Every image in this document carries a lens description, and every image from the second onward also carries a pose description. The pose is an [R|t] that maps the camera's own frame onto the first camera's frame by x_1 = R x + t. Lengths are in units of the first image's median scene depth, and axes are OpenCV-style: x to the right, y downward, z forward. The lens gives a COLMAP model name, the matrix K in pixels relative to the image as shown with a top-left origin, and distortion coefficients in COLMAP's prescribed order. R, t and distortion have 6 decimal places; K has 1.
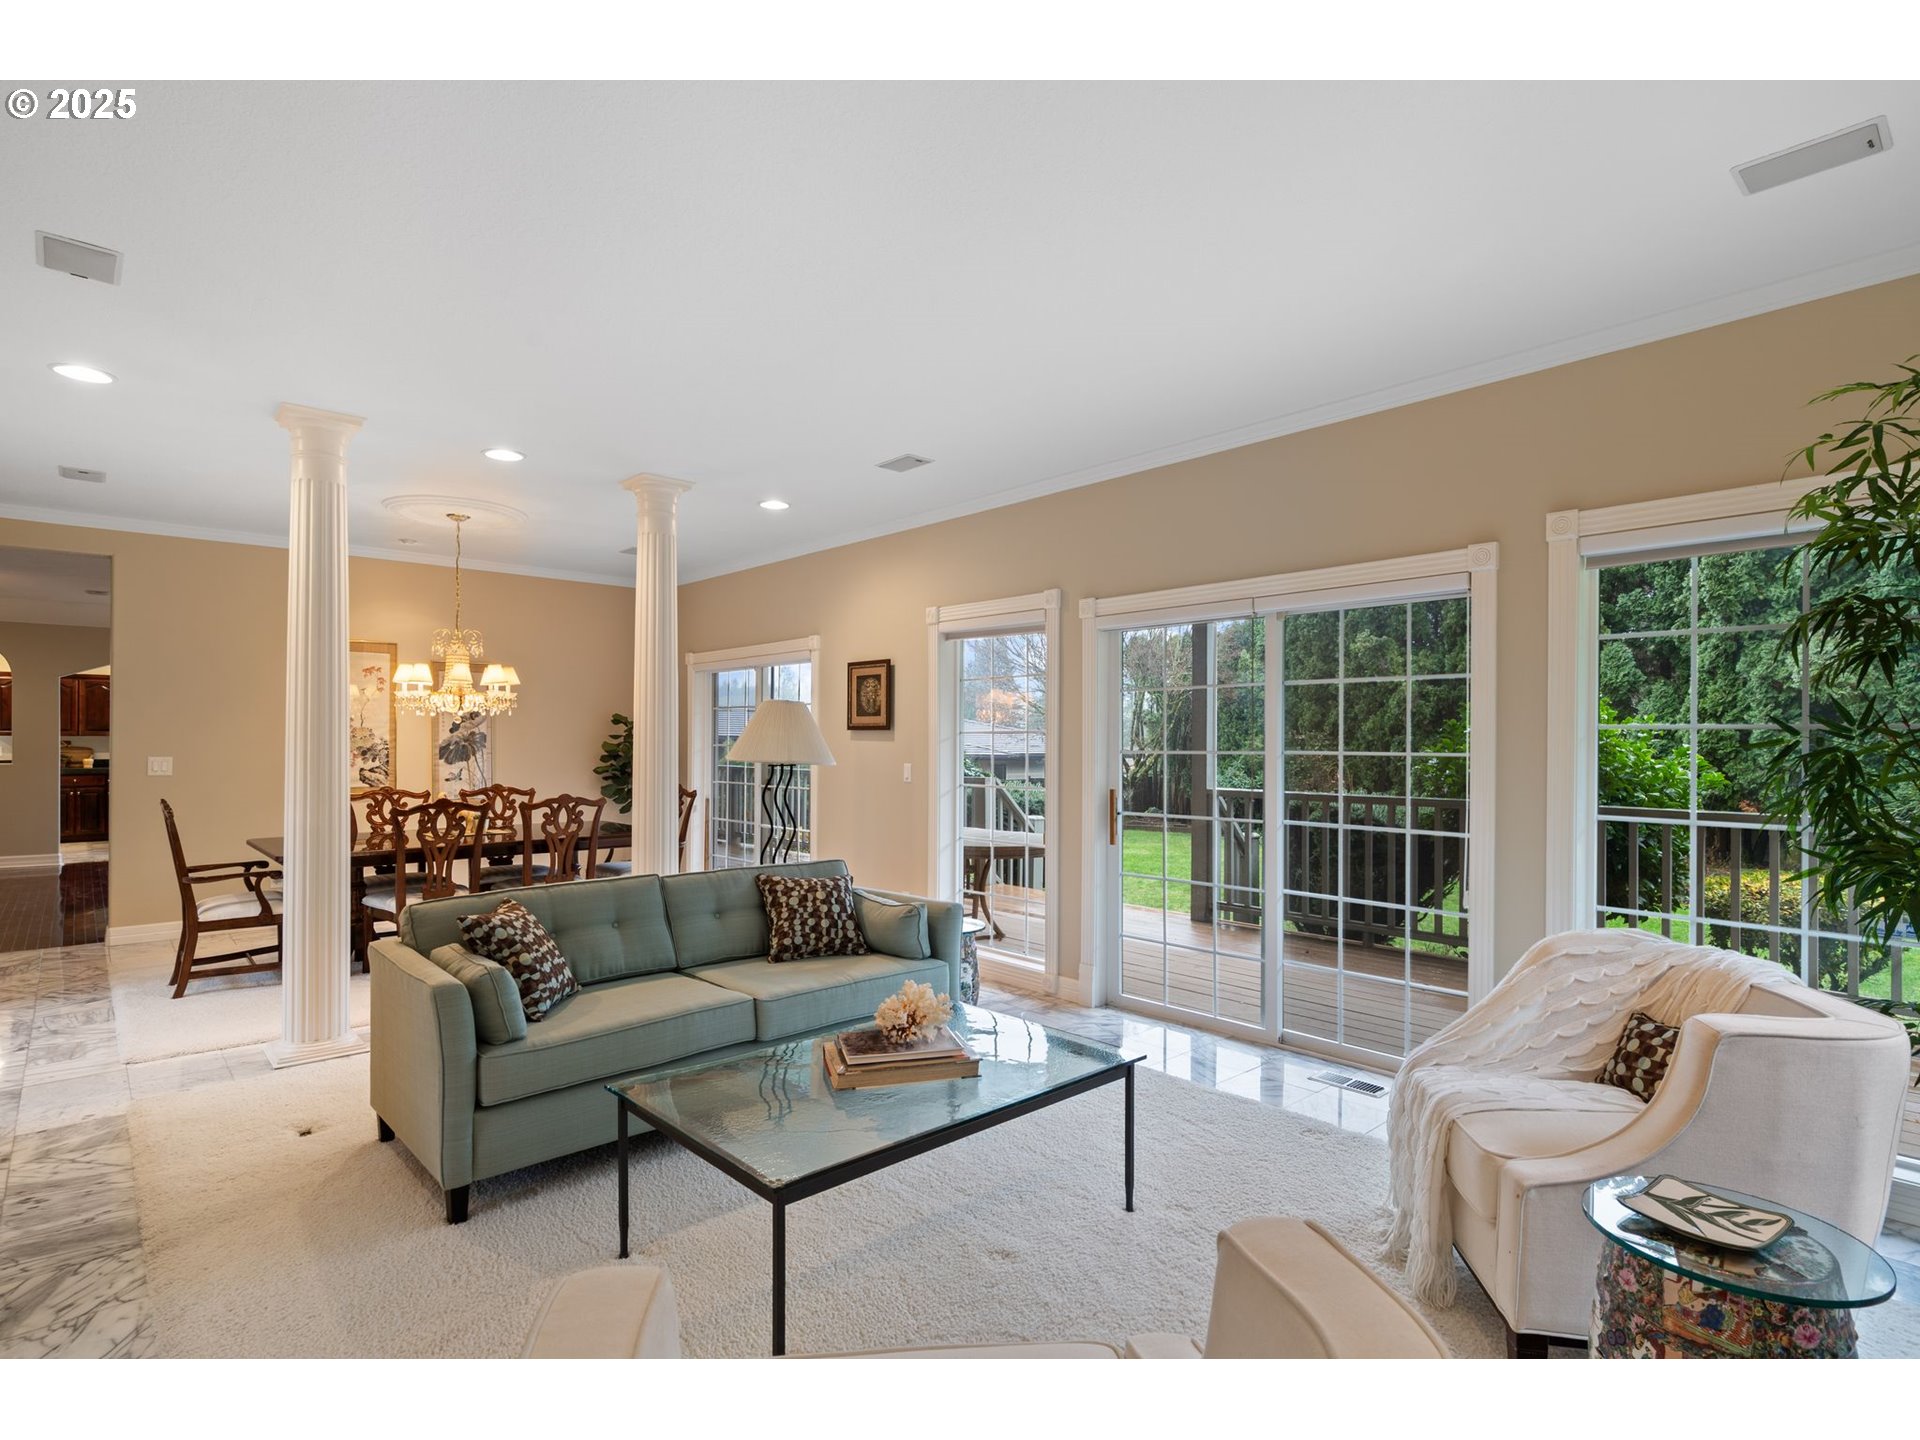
lens RADIAL K [[956.1, 0, 960.0], [0, 956.1, 720.0], [0, 0, 1]] dist [0.000944, 0.000018]
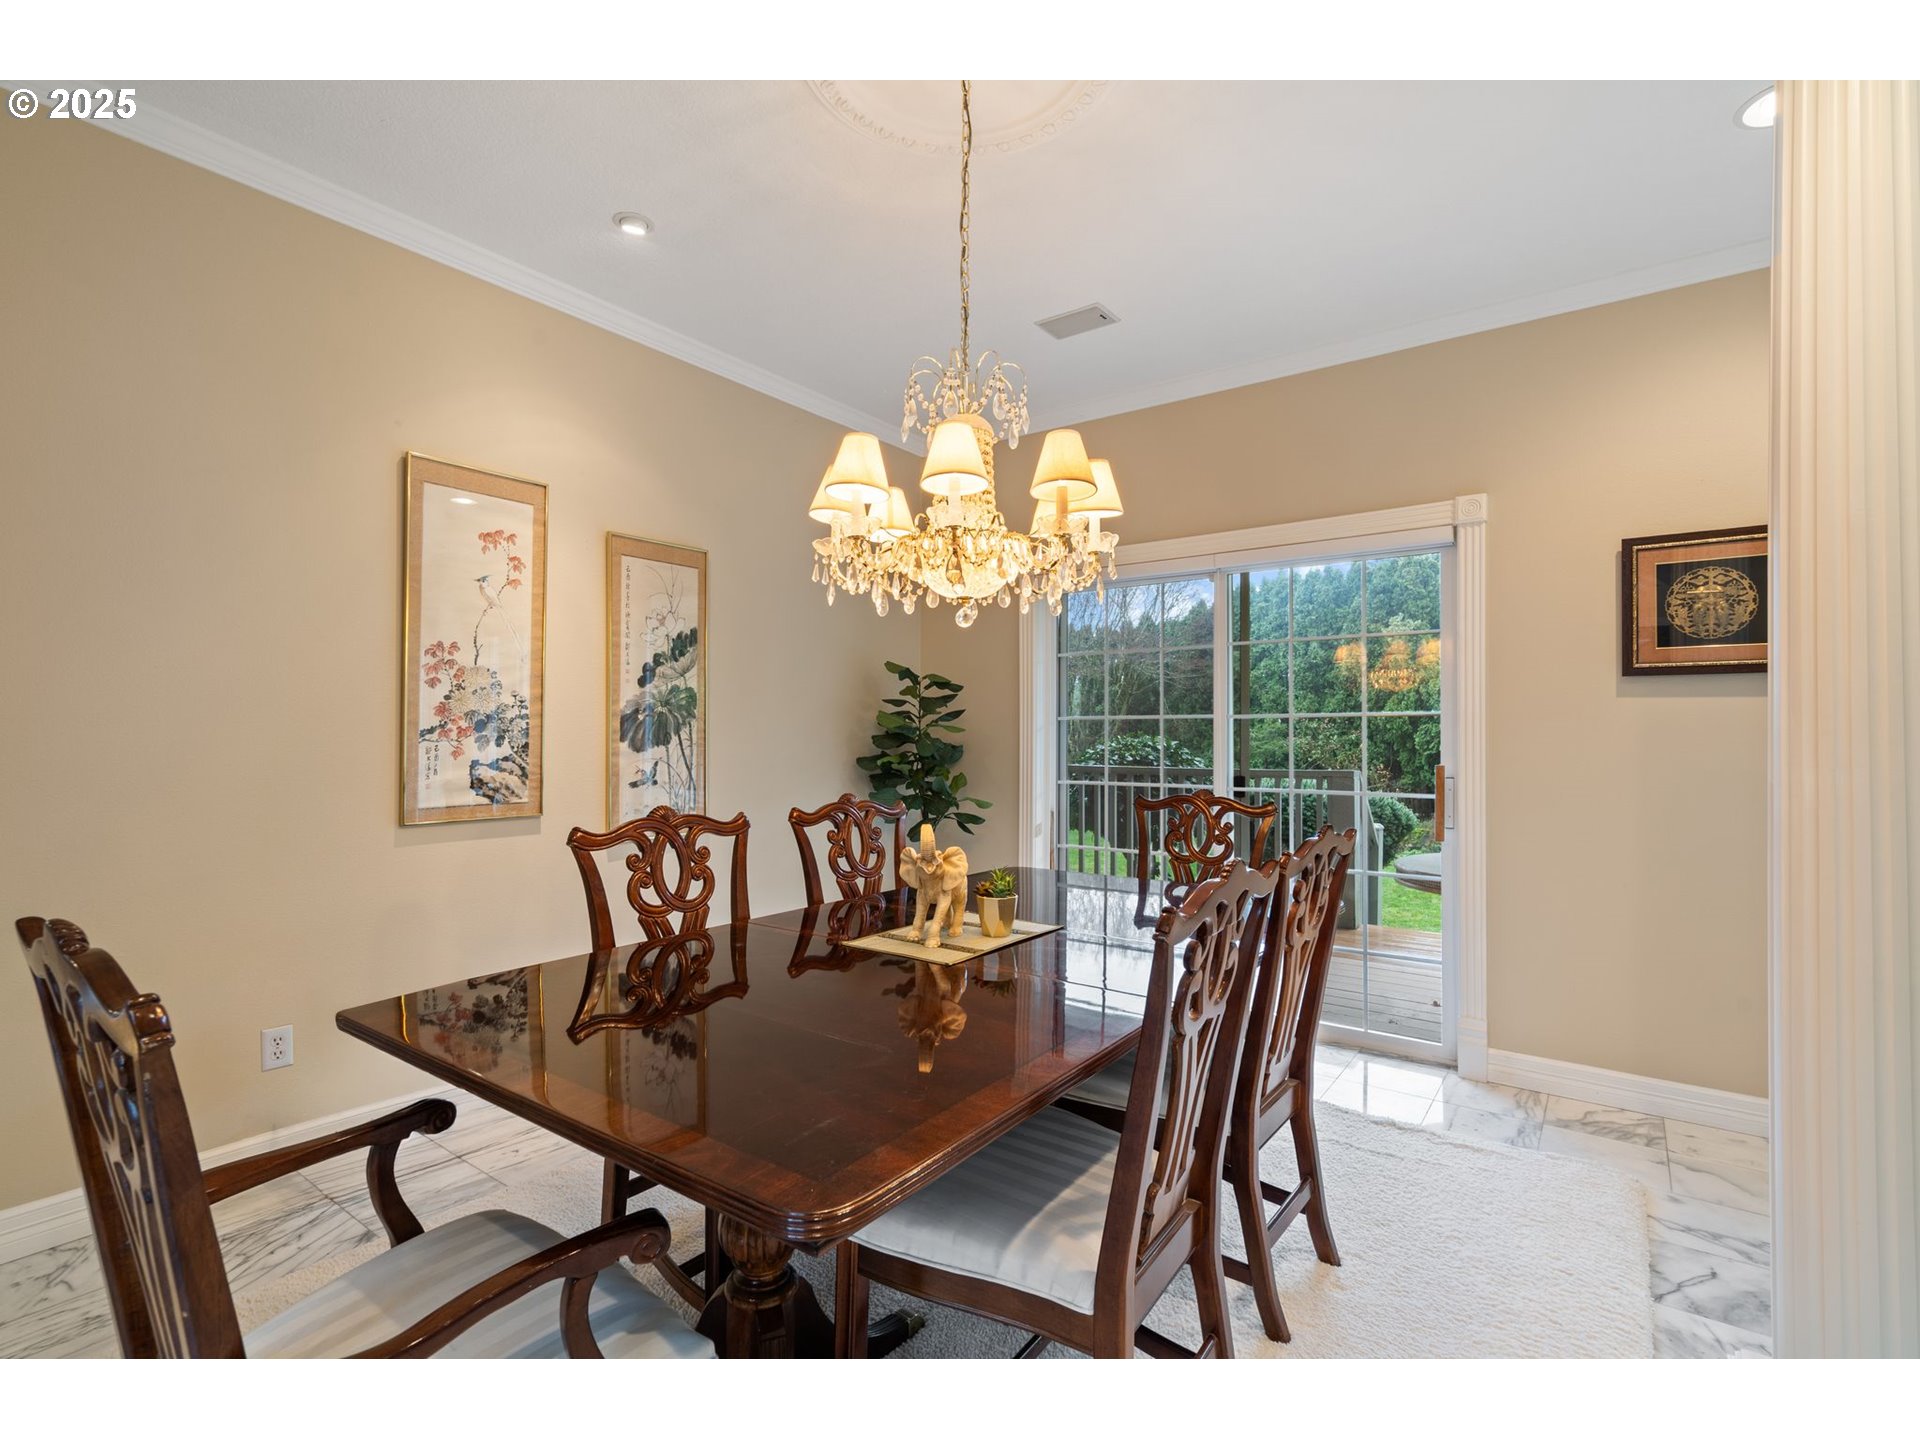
lens RADIAL K [[881.0, 0, 965.8], [0, 881.0, 719.8], [0, 0, 1]] dist [0.001102, -0.000029]
pose [[0.979515, 0.003862, 0.201334, -0.487010], [-0.004553, 0.999985, 0.002972, 0.029660], [-0.201320, -0.003828, 0.979518, 0.561100]]
